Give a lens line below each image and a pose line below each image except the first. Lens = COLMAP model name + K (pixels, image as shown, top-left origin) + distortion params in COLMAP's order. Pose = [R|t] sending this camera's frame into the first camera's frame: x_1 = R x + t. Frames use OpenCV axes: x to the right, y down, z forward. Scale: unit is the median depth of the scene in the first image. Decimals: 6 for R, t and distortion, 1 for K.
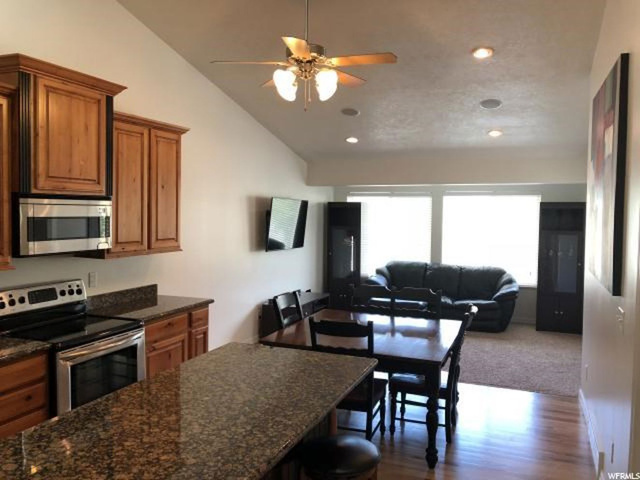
lens RADIAL K [[520.0, 0, 321.3], [0, 520.0, 230.9], [0, 0, 1]] dist [0.041388, -0.044472]
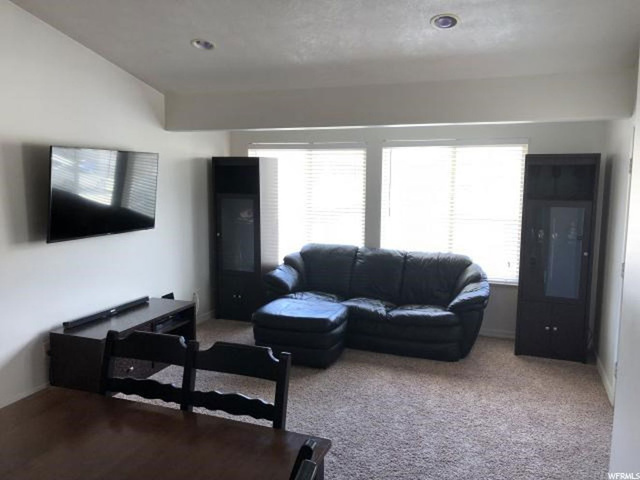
lens RADIAL K [[520.0, 0, 320.1], [0, 520.0, 235.7], [0, 0, 1]] dist [0.041388, -0.044472]
pose [[0.999739, -0.008527, 0.021206, 0.232694], [0.006684, 0.996312, 0.085543, -0.019395], [-0.021857, -0.085379, 0.996109, 0.552030]]
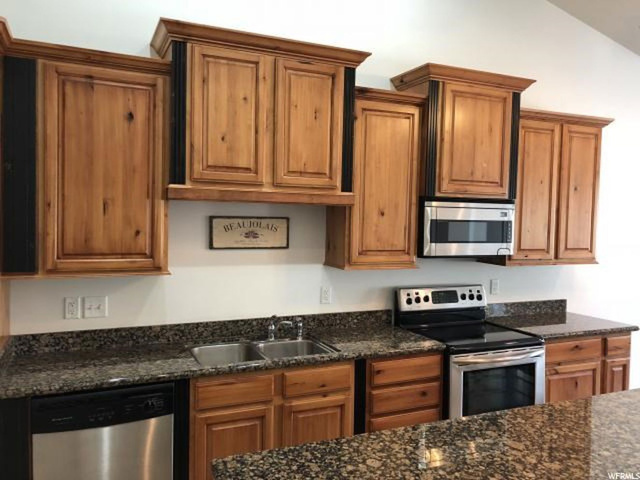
lens RADIAL K [[520.0, 0, 322.9], [0, 520.0, 232.6], [0, 0, 1]] dist [0.041388, -0.044472]
pose [[0.719093, 0.023907, -0.694503, 0.003260], [-0.038436, 0.999246, -0.005399, 0.009822], [0.693850, 0.030577, 0.719470, 0.077058]]
